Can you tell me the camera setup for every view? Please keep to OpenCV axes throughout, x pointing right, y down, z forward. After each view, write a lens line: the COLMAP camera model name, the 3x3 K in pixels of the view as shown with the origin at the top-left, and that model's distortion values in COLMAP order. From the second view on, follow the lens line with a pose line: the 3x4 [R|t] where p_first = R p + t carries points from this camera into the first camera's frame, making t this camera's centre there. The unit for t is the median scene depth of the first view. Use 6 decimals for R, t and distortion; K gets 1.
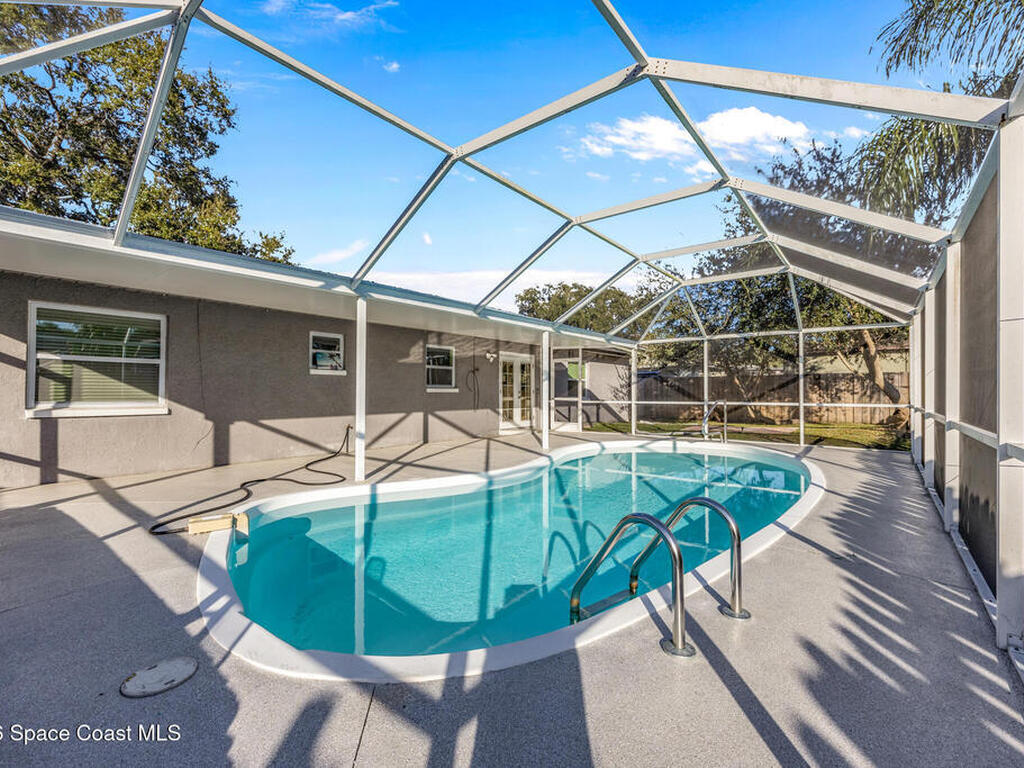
lens RADIAL K [[455.8, 0, 512.0], [0, 455.8, 384.0], [0, 0, 1]] dist [-0.000208, 0.000040]
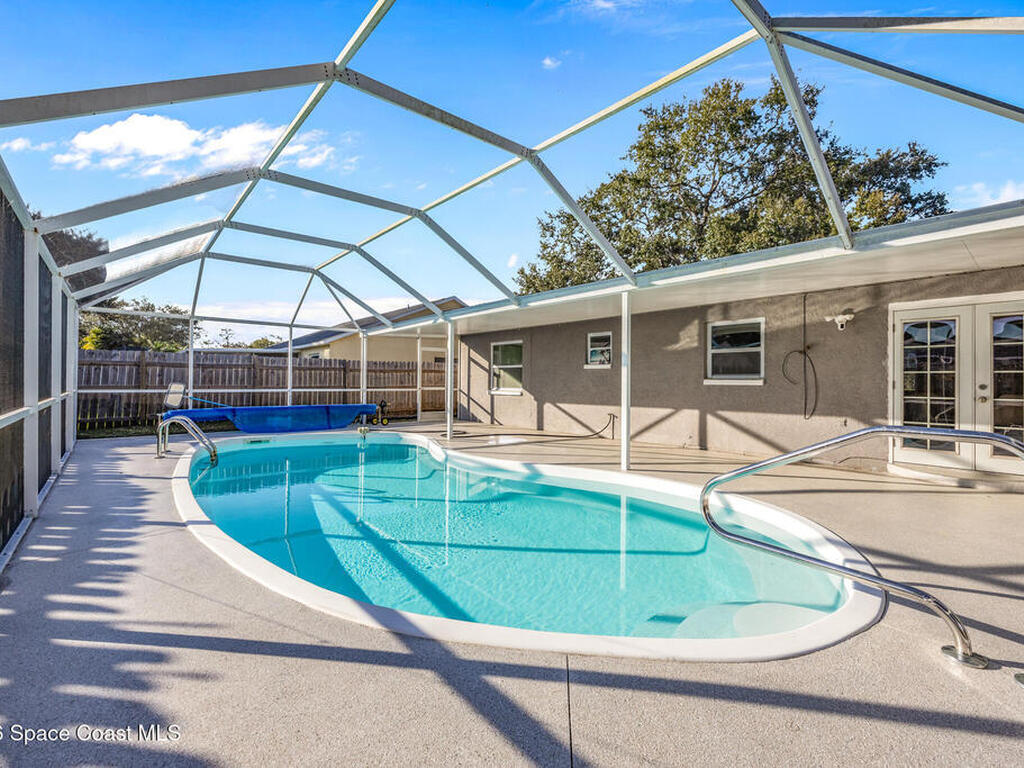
lens RADIAL K [[469.1, 0, 507.0], [0, 469.1, 381.1], [0, 0, 1]] dist [0.000723, 0.000101]
pose [[-0.198887, -0.008843, -0.979983, 0.657962], [0.007340, 0.999918, -0.010513, 0.017765], [0.979995, -0.009284, -0.198806, 0.823524]]
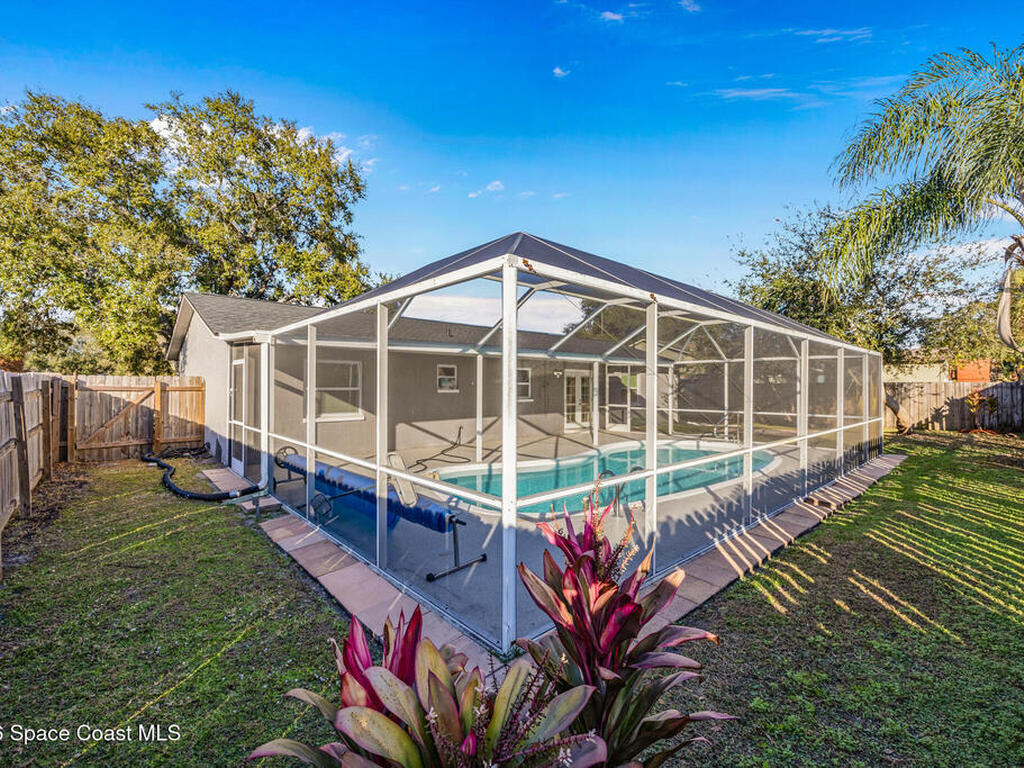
lens RADIAL K [[436.9, 0, 499.1], [0, 436.9, 385.9], [0, 0, 1]] dist [0.000466, 0.000019]
pose [[0.983634, -0.000801, -0.180178, 0.016539], [0.003360, 0.999898, 0.013895, -0.049951], [0.180148, -0.014273, 0.983536, -0.323719]]
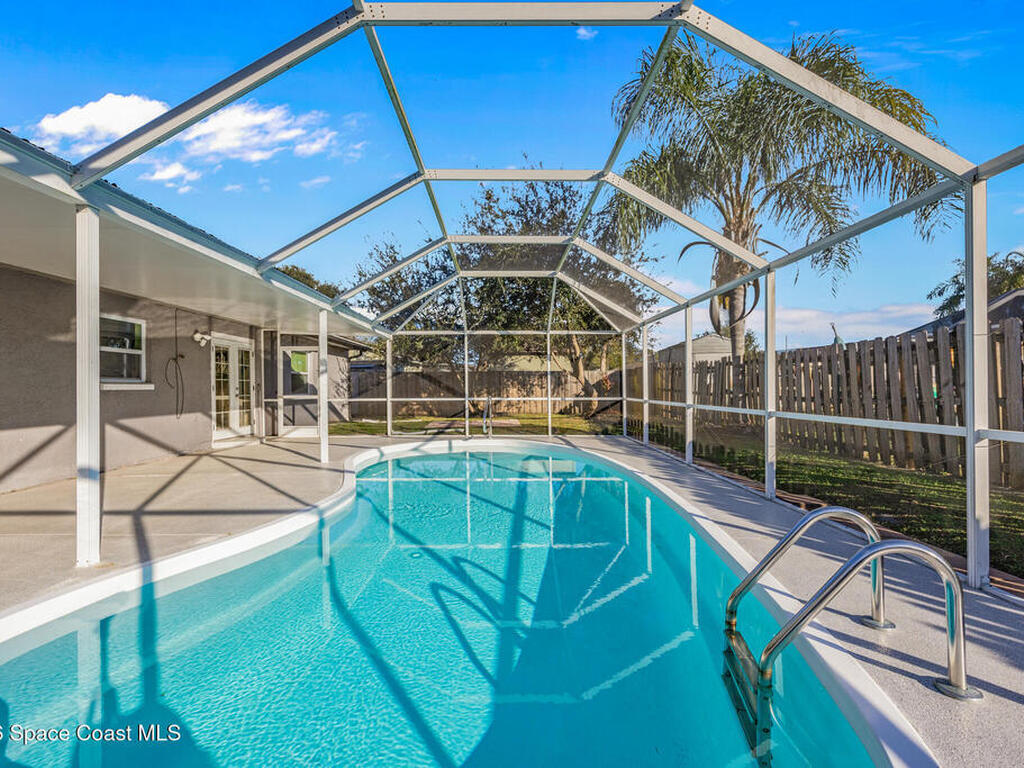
lens RADIAL K [[479.0, 0, 502.9], [0, 479.0, 386.0], [0, 0, 1]] dist [-0.021955, 0.000191]
pose [[0.782496, -0.002271, 0.622651, -0.159671], [-0.007481, 0.999887, 0.013049, 0.000059], [-0.622611, -0.014869, 0.782391, 0.153294]]
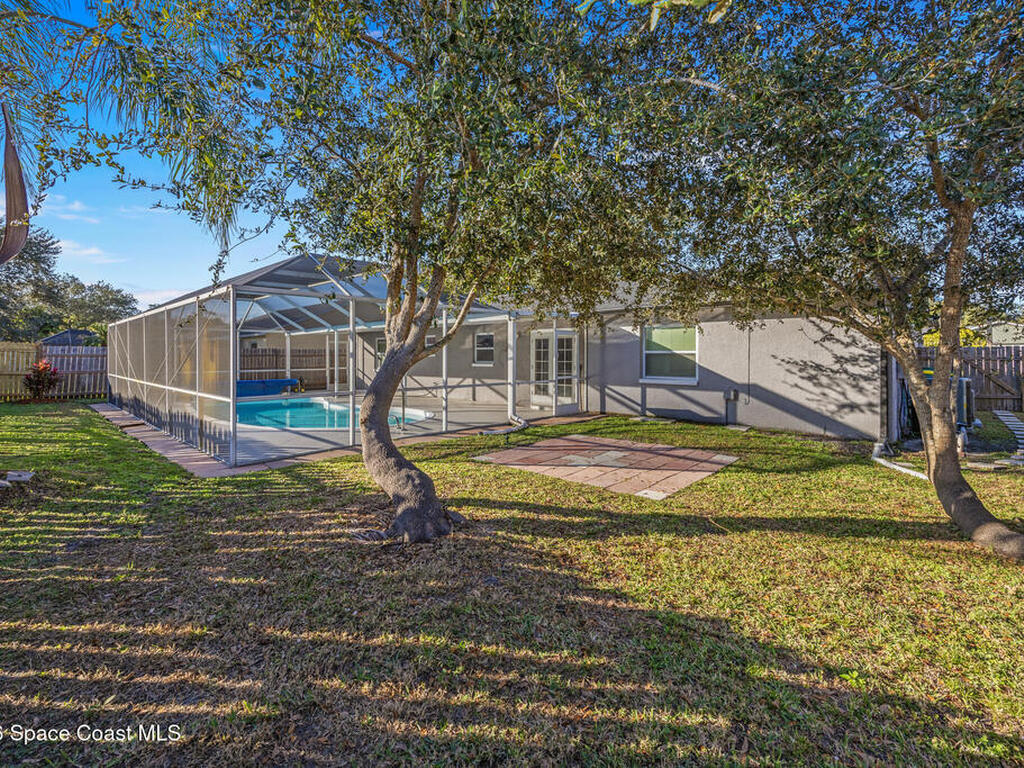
lens RADIAL K [[455.8, 0, 512.0], [0, 455.8, 384.0], [0, 0, 1]] dist [-0.000208, 0.000040]
pose [[-0.067464, 0.057781, -0.996047, 1.282739], [0.016269, 0.998253, 0.056807, -0.005560], [0.997589, -0.012372, -0.068286, 1.218568]]
